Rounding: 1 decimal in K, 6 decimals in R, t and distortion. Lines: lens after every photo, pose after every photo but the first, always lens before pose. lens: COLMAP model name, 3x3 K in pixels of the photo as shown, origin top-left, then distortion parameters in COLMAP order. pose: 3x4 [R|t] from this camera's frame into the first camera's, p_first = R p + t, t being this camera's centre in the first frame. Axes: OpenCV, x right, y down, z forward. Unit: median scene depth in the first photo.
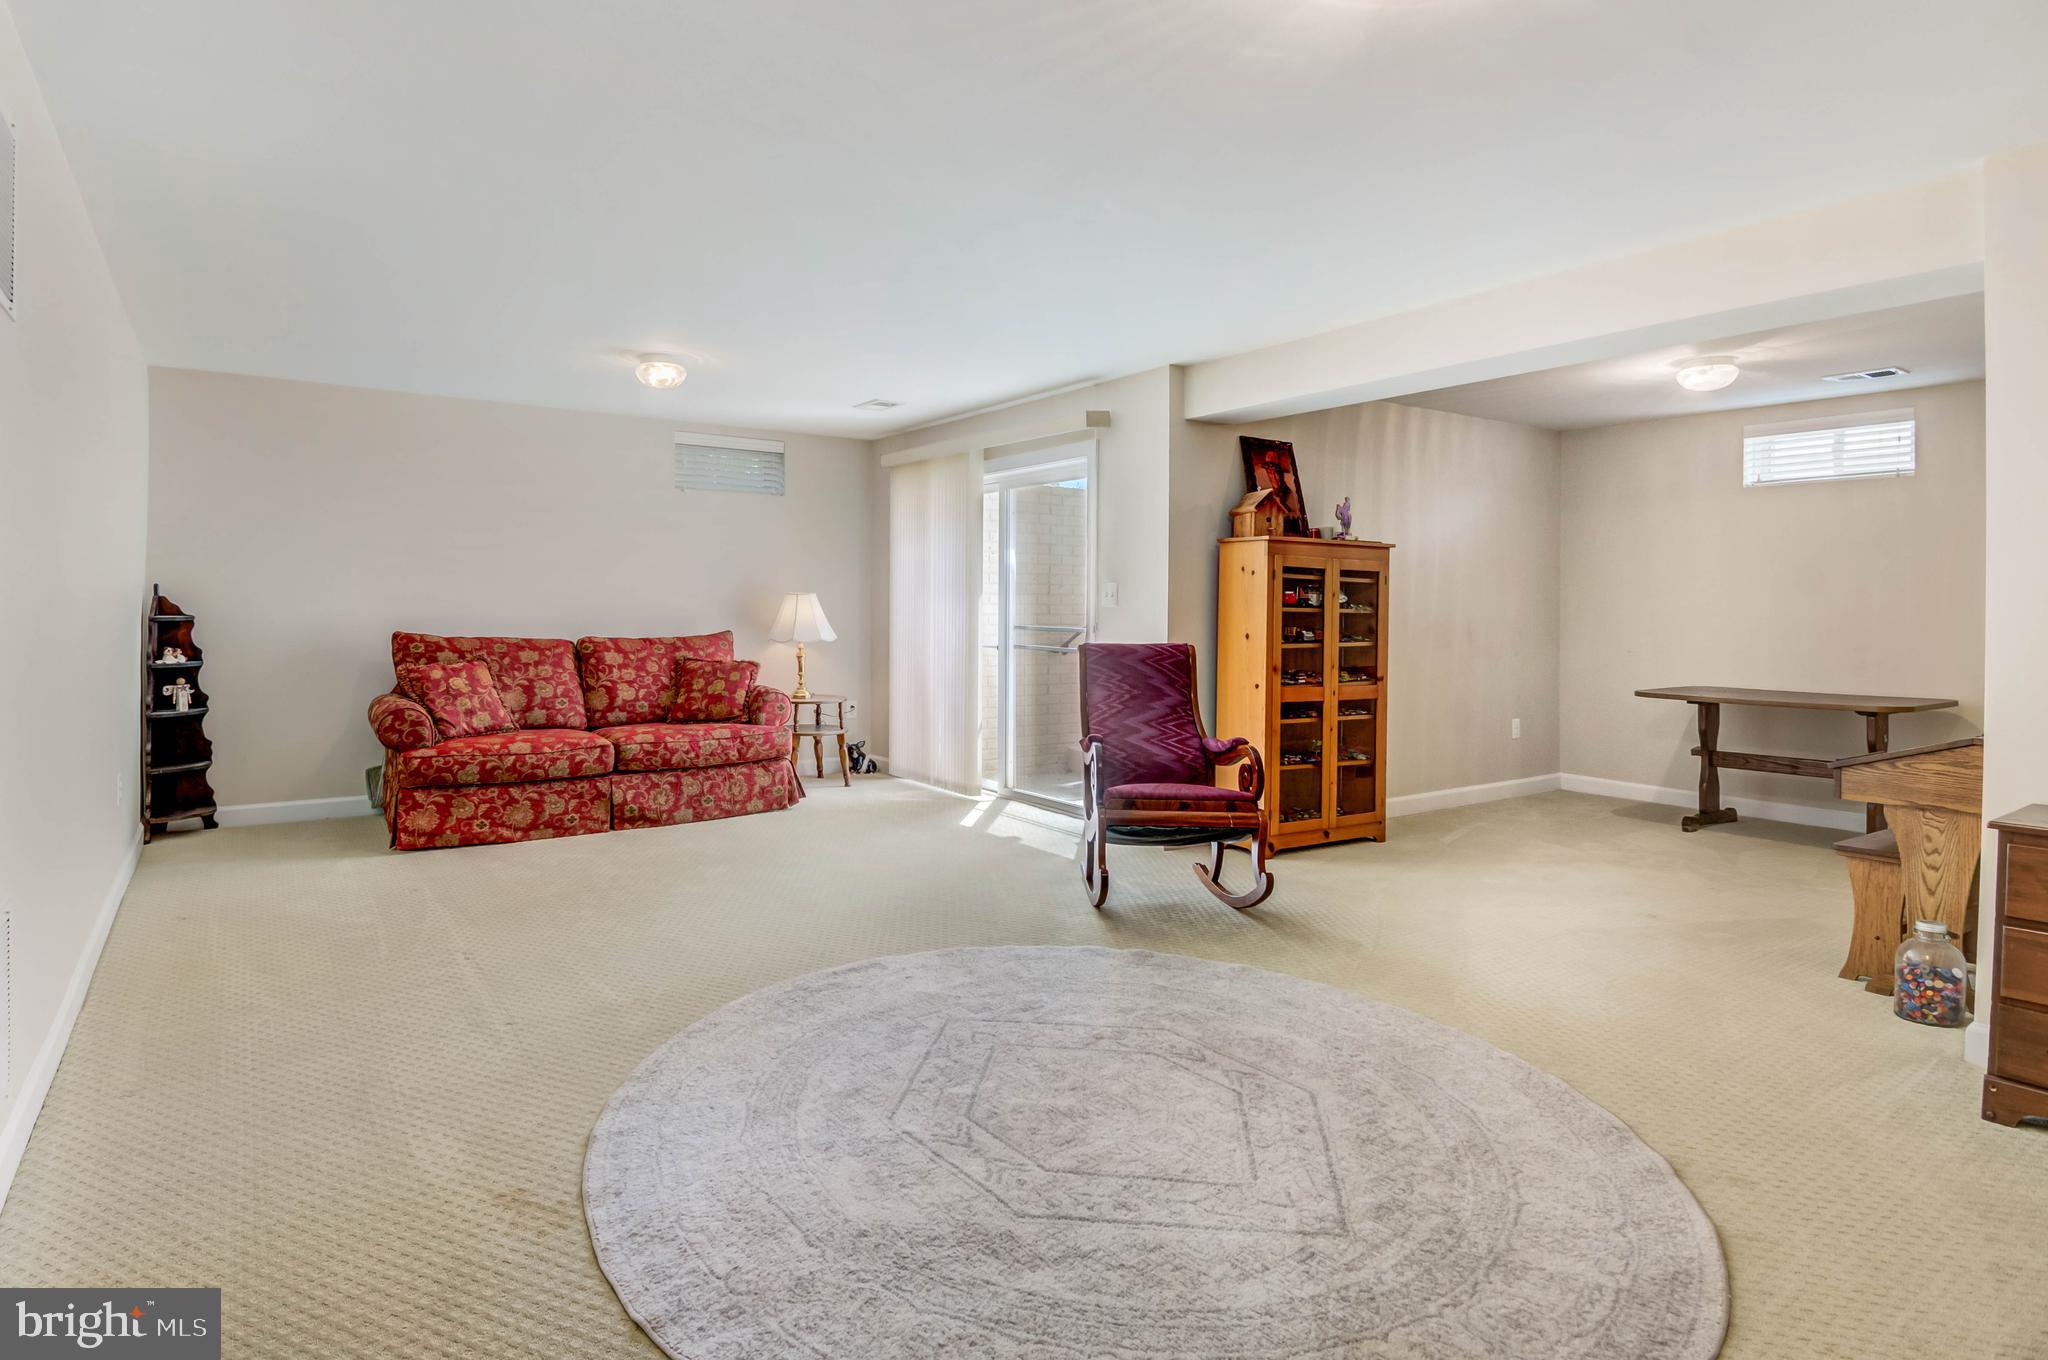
lens RADIAL K [[1080.5, 0, 880.2], [0, 1080.5, 610.3], [0, 0, 1]] dist [-0.006101, -0.007807]
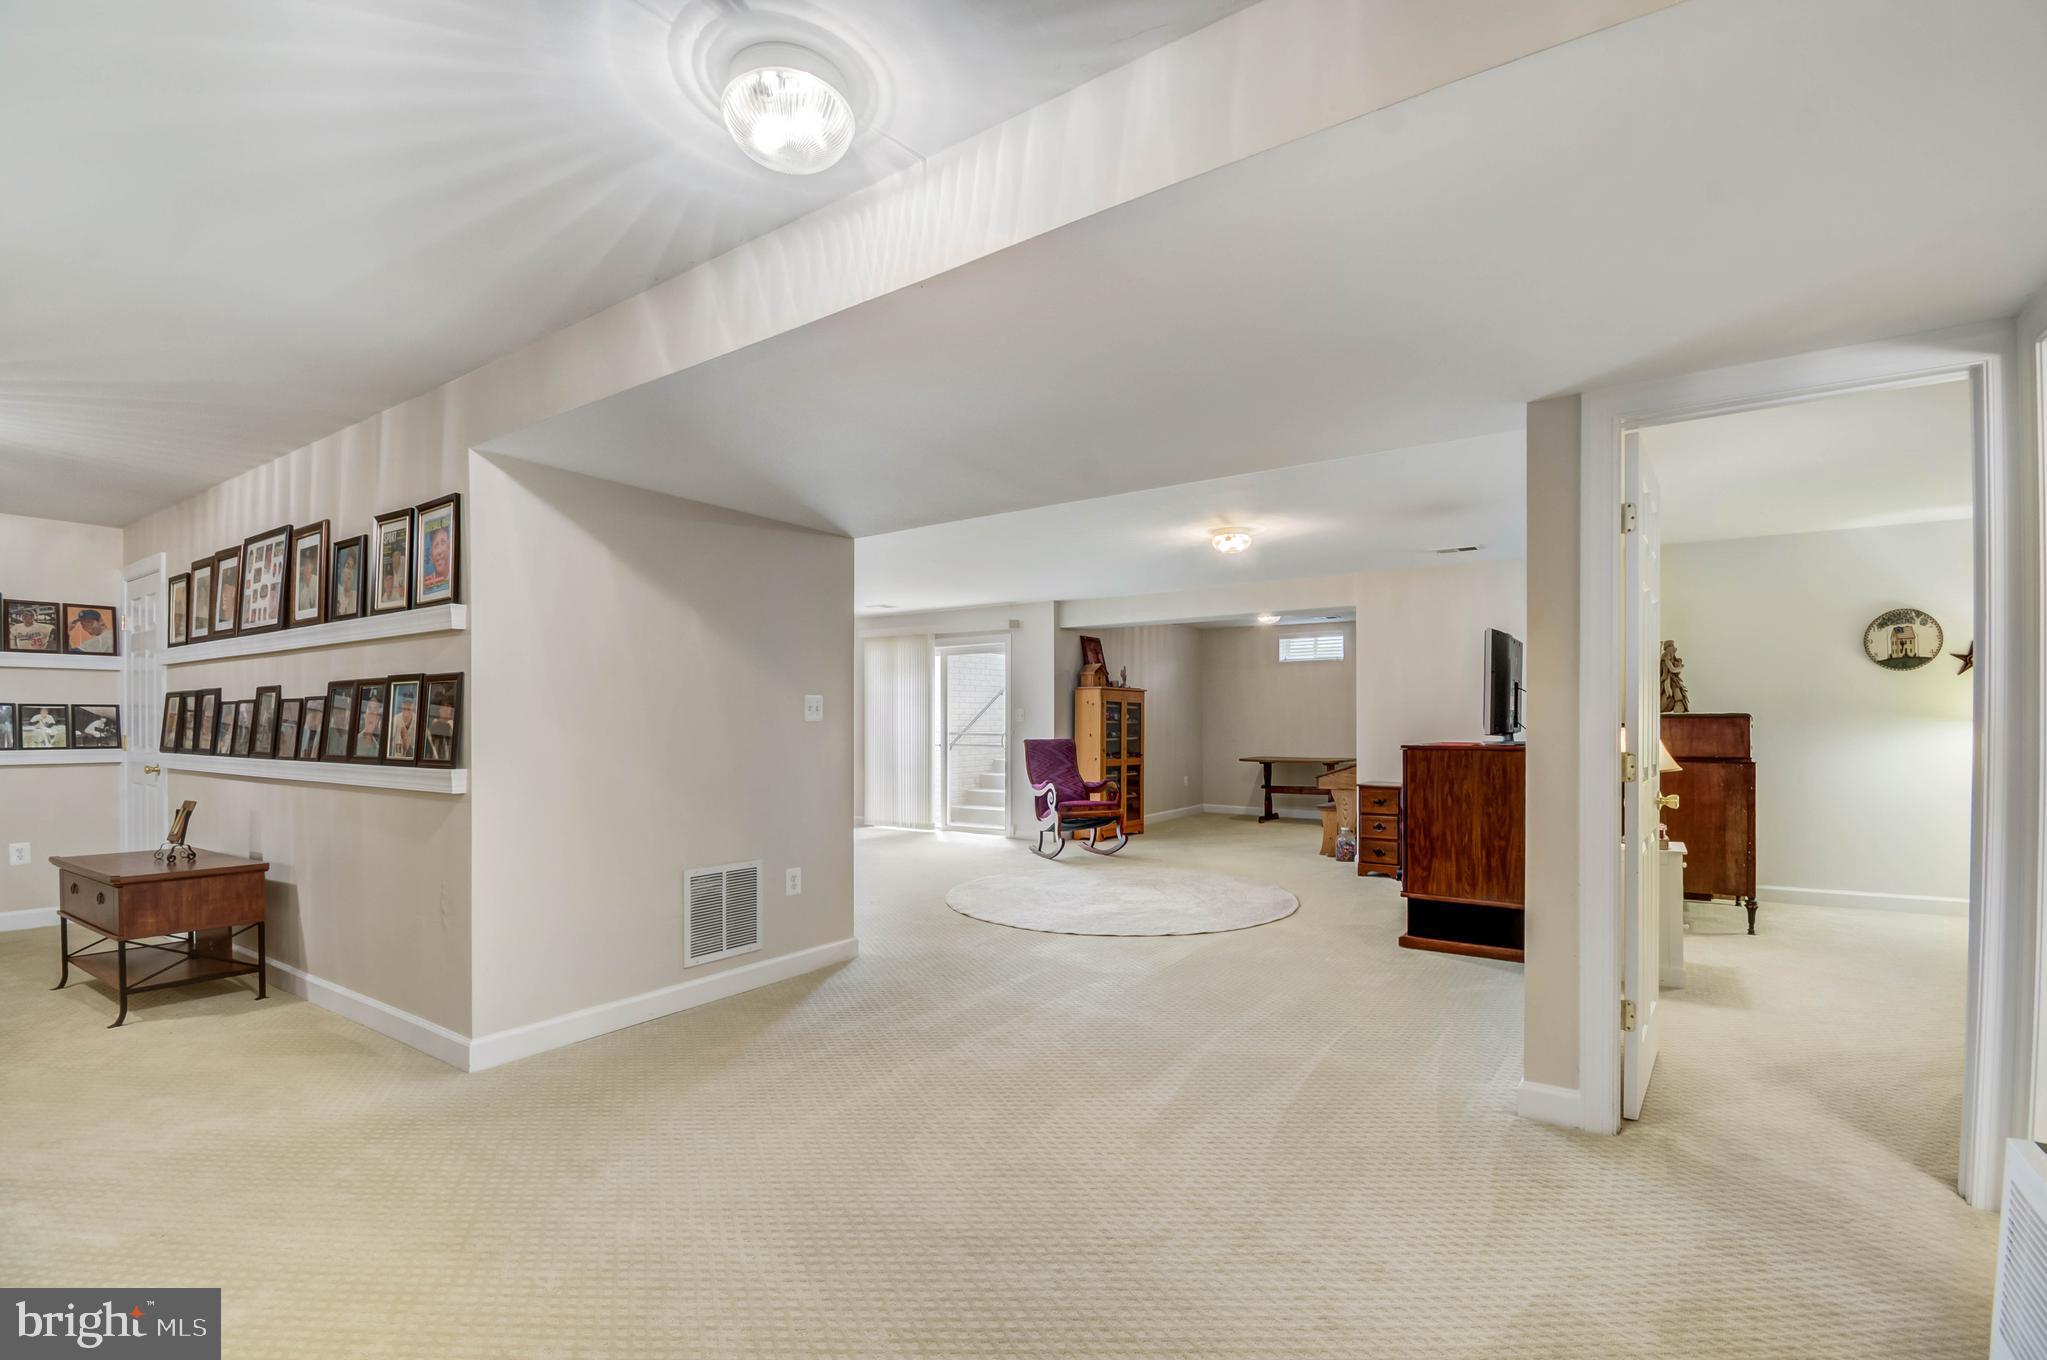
lens RADIAL K [[922.0, 0, 1027.1], [0, 922.0, 732.8], [0, 0, 1]] dist [-0.020025, -0.002184]
pose [[0.907821, -0.014044, 0.419122, -0.491346], [0.009978, 0.999880, 0.011891, -0.002325], [-0.419239, -0.006613, 0.907852, -0.528566]]
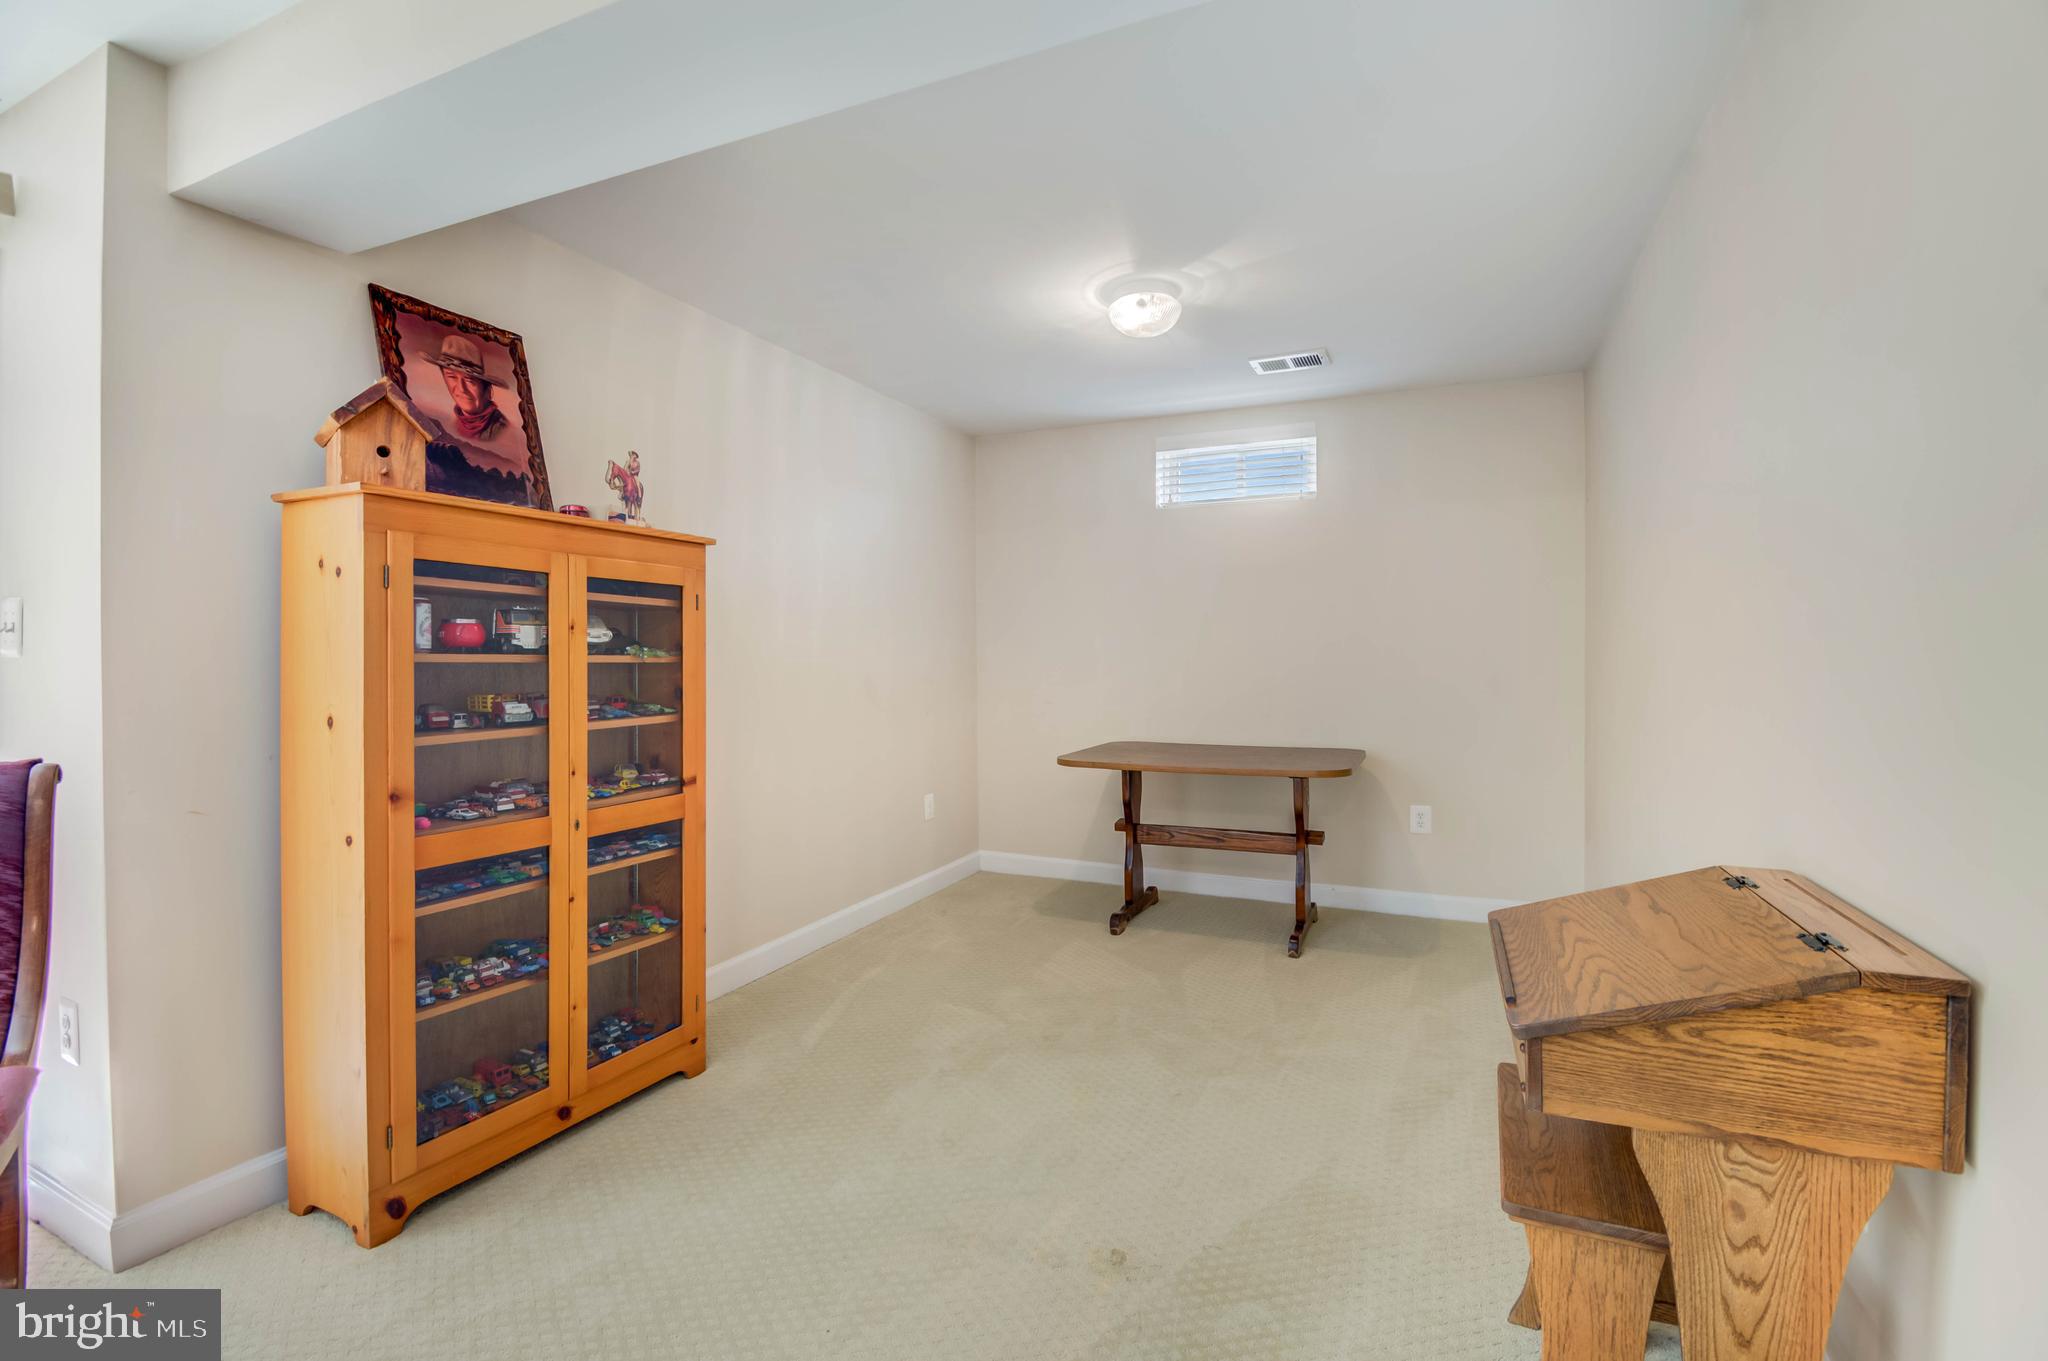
lens RADIAL K [[922.4, 0, 1031.0], [0, 922.4, 674.1], [0, 0, 1]] dist [-0.020025, -0.002184]
pose [[0.819342, -0.022244, 0.572873, 0.349081], [0.012312, 0.999699, 0.021208, 0.001030], [-0.573173, -0.010323, 0.819370, 0.531117]]
